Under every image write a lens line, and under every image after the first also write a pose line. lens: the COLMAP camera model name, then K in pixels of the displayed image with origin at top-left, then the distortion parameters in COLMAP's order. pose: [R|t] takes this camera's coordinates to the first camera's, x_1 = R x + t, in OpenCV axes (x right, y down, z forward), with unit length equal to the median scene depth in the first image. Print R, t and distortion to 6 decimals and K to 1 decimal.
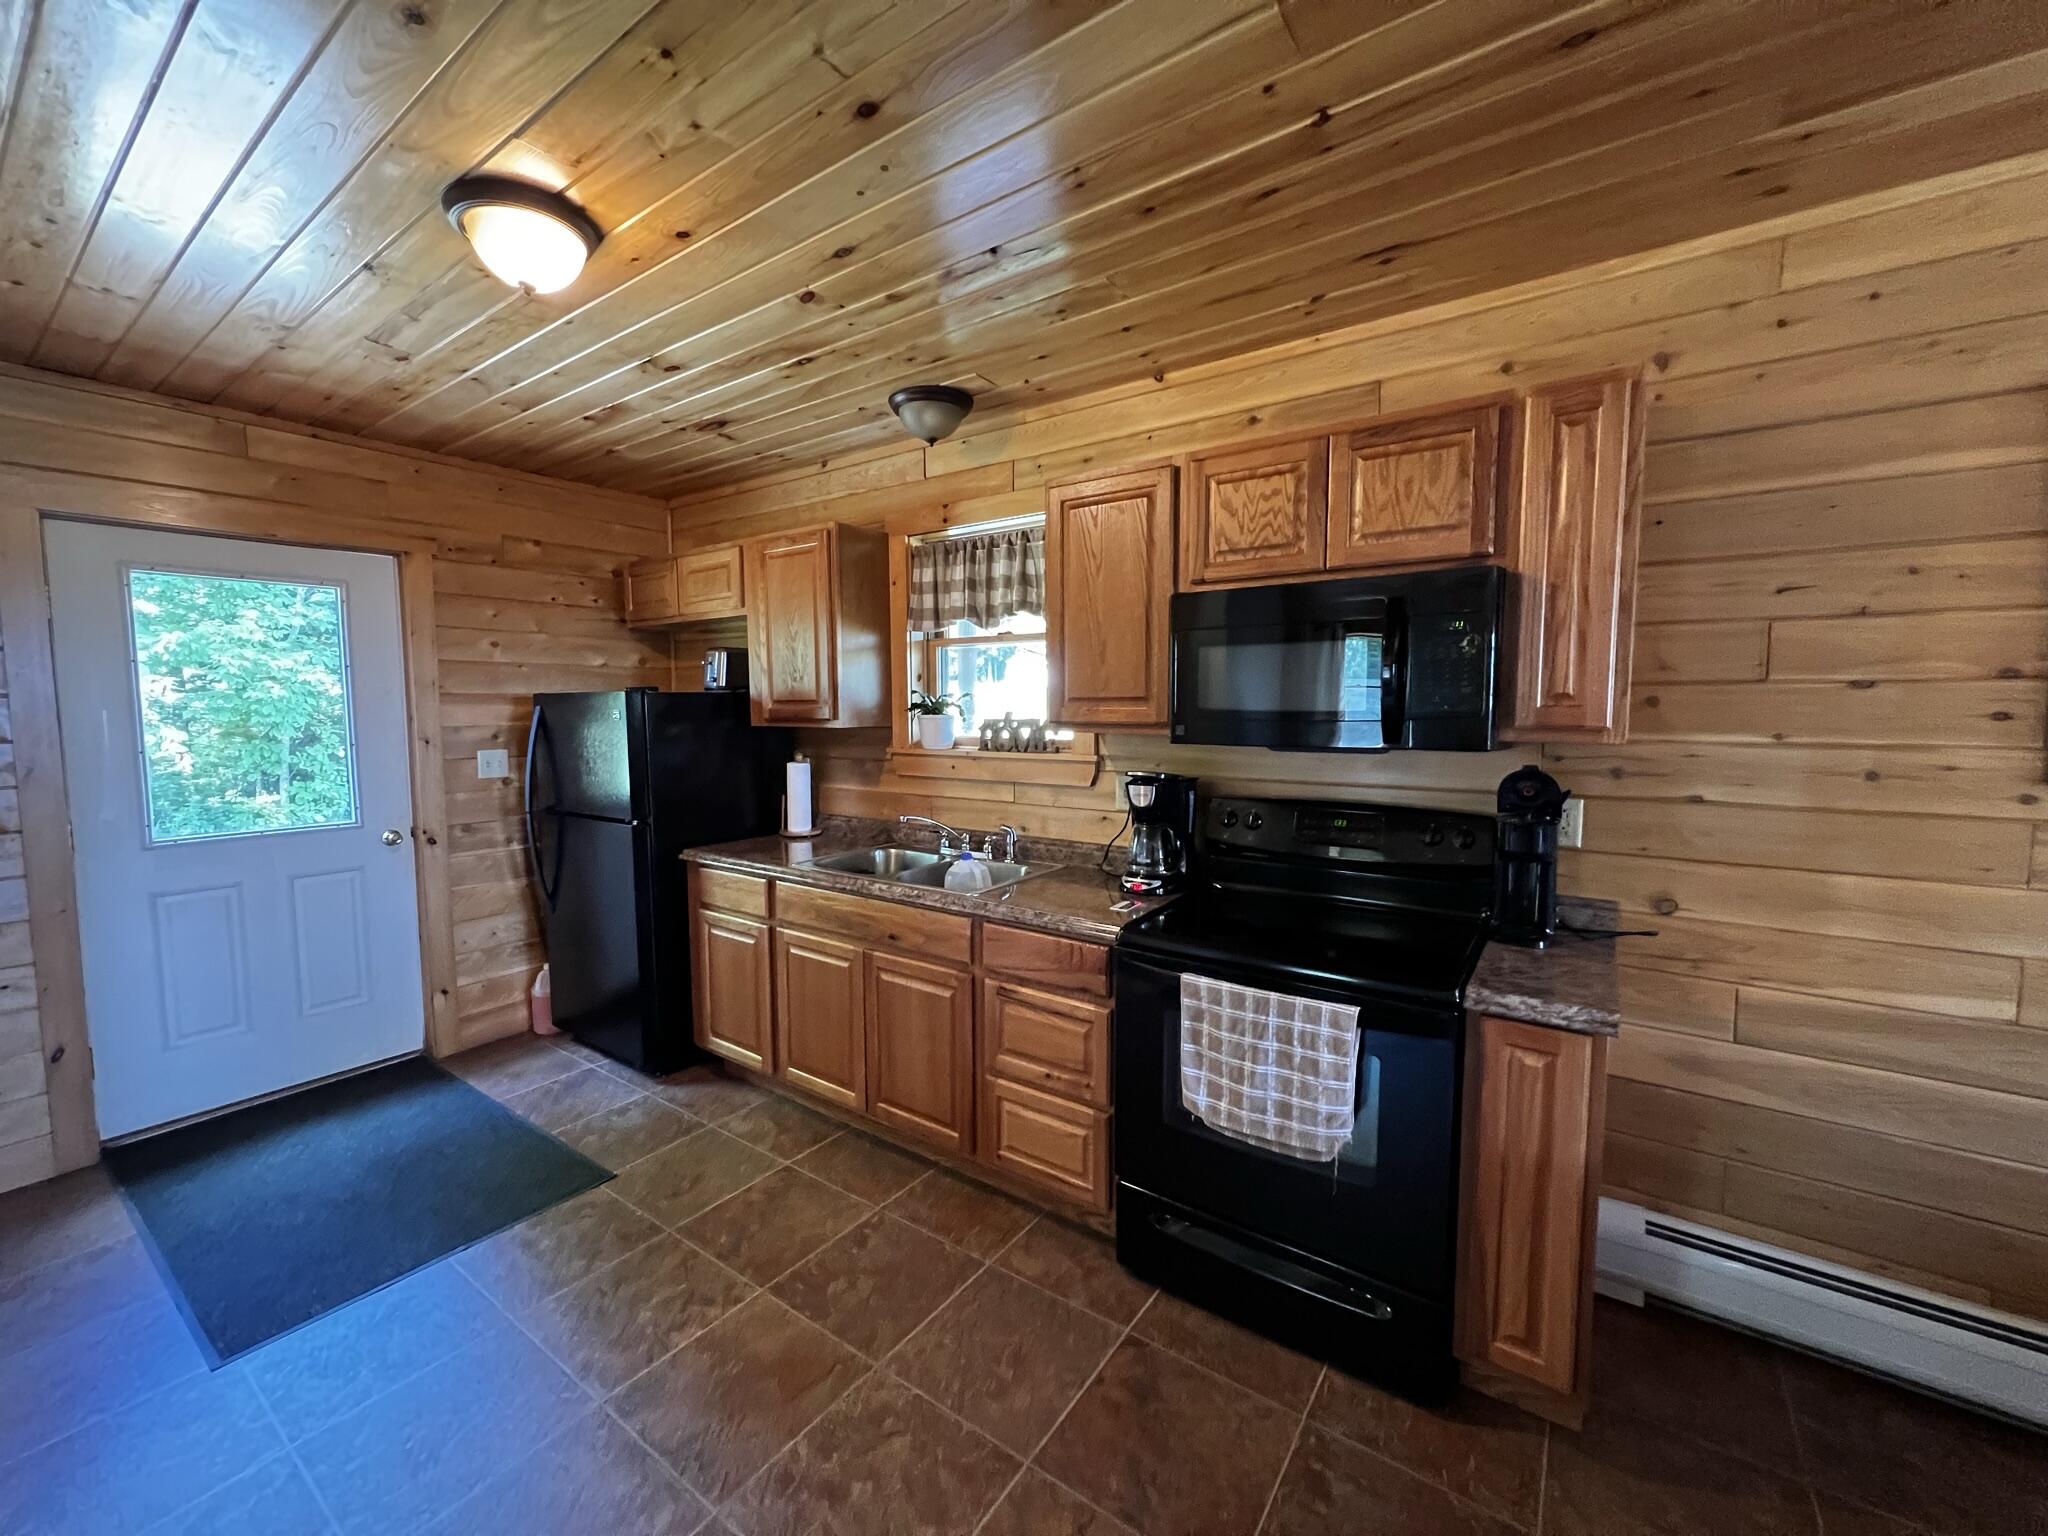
lens RADIAL K [[816.1, 0, 1014.4], [0, 816.1, 770.4], [0, 0, 1]] dist [-0.012734, 0.005301]
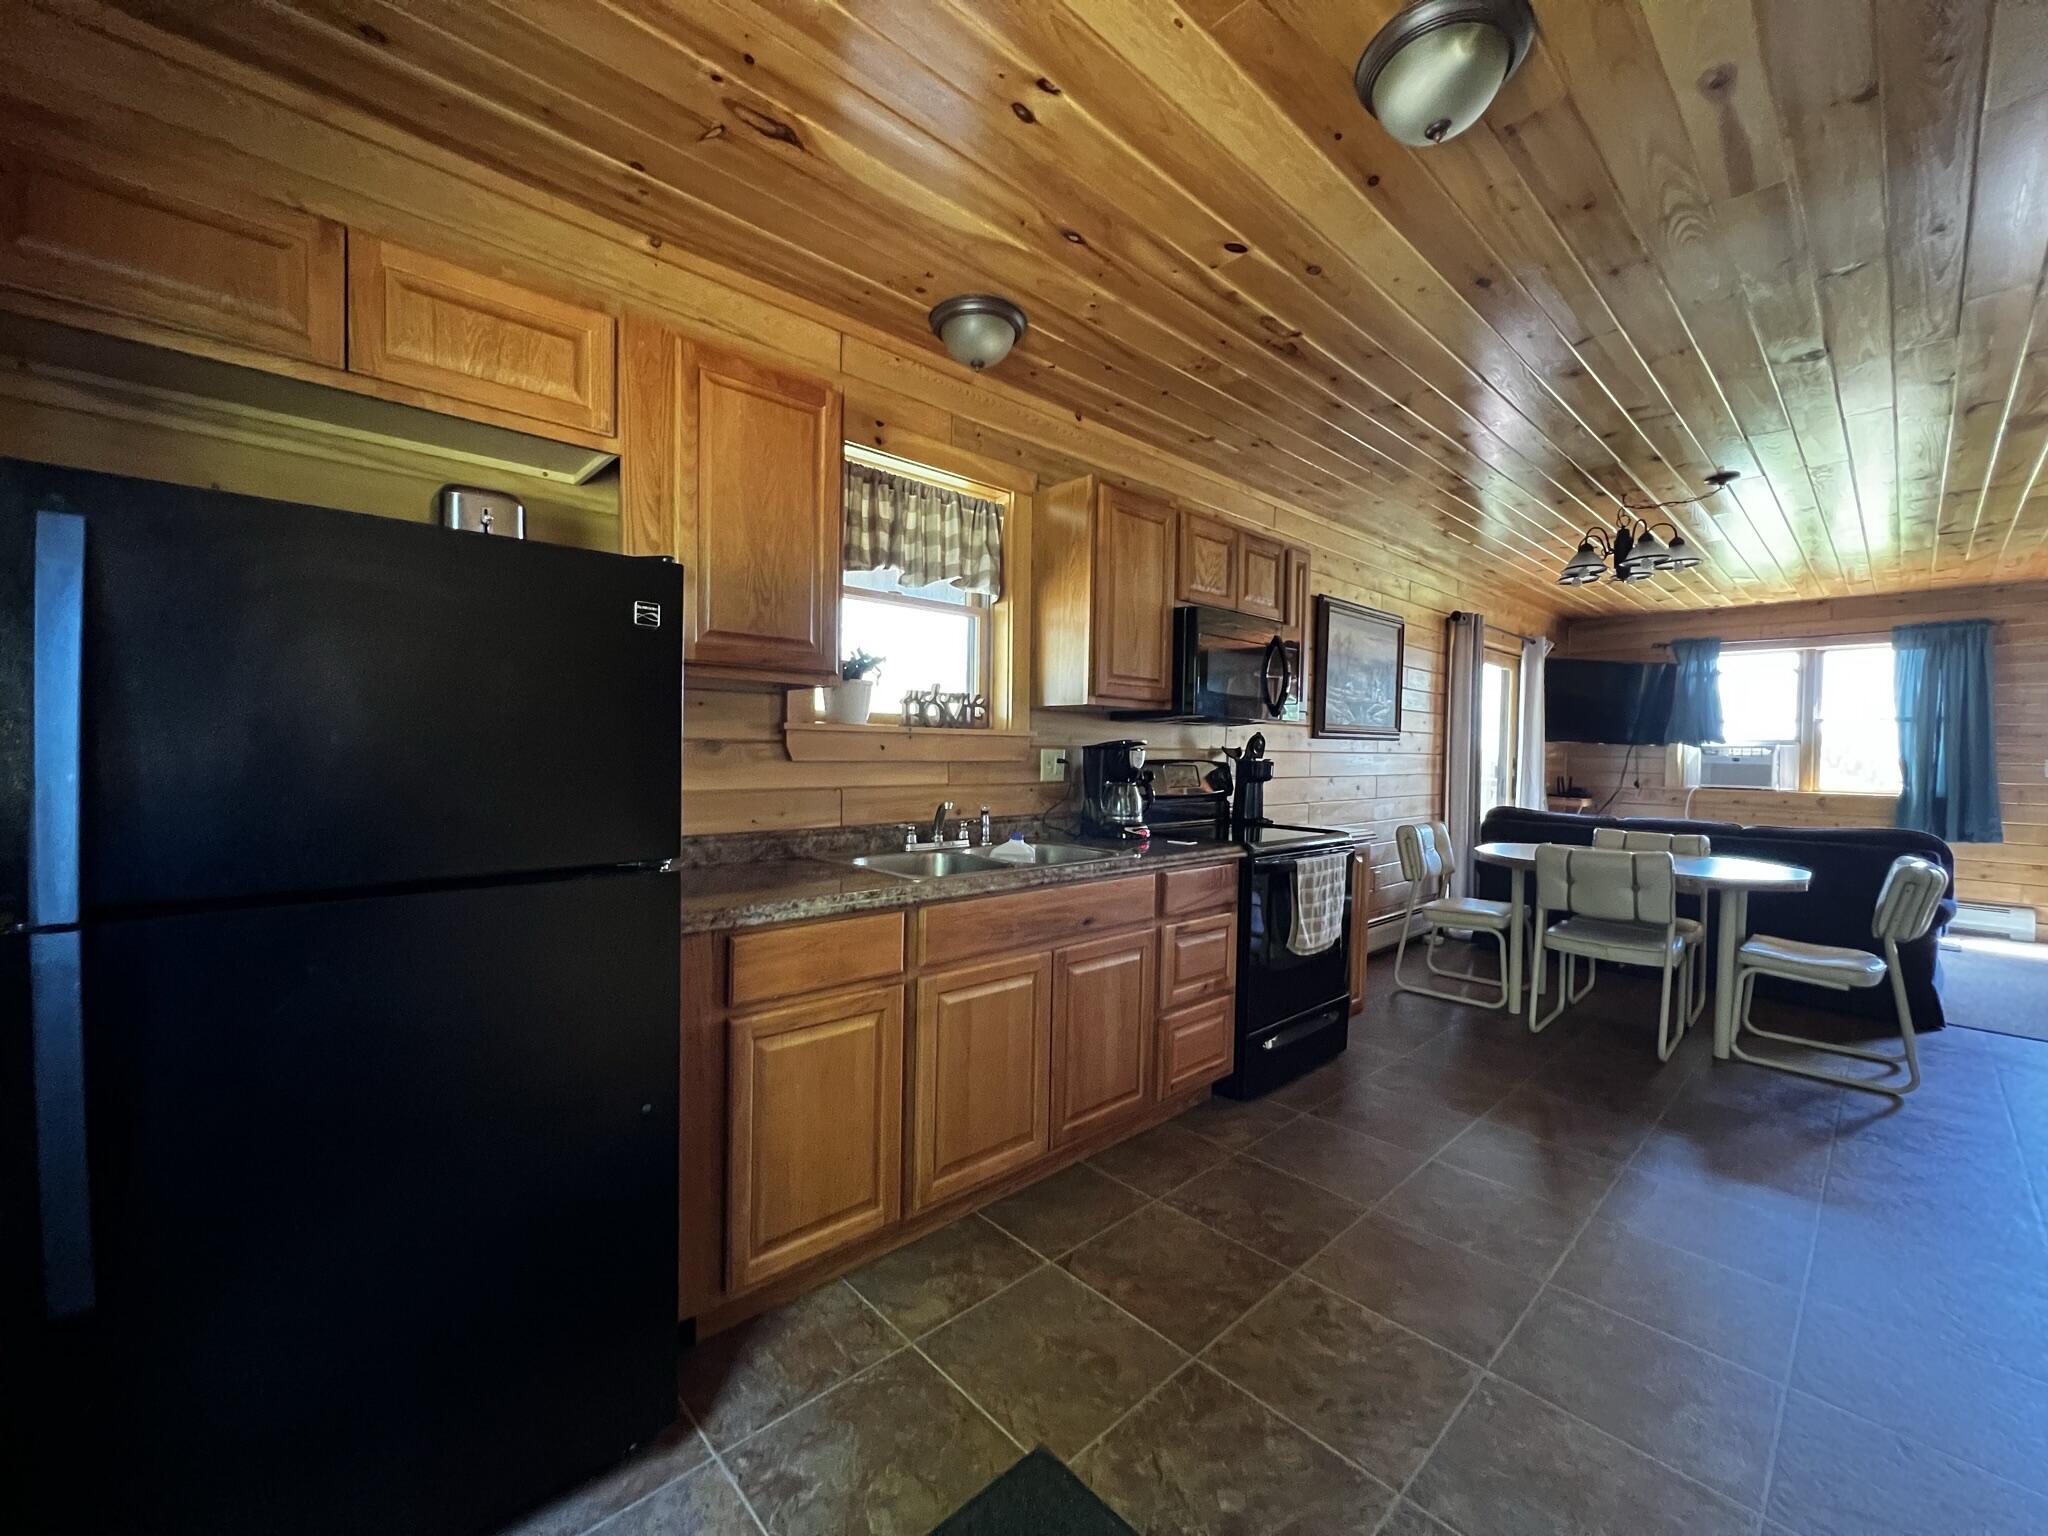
lens RADIAL K [[816.1, 0, 1014.4], [0, 816.1, 770.4], [0, 0, 1]] dist [-0.012734, 0.005301]
pose [[0.206395, -0.017465, 0.978313, -0.993060], [0.061729, 0.998081, 0.004795, 0.027264], [-0.976520, 0.059401, 0.207078, 0.839328]]
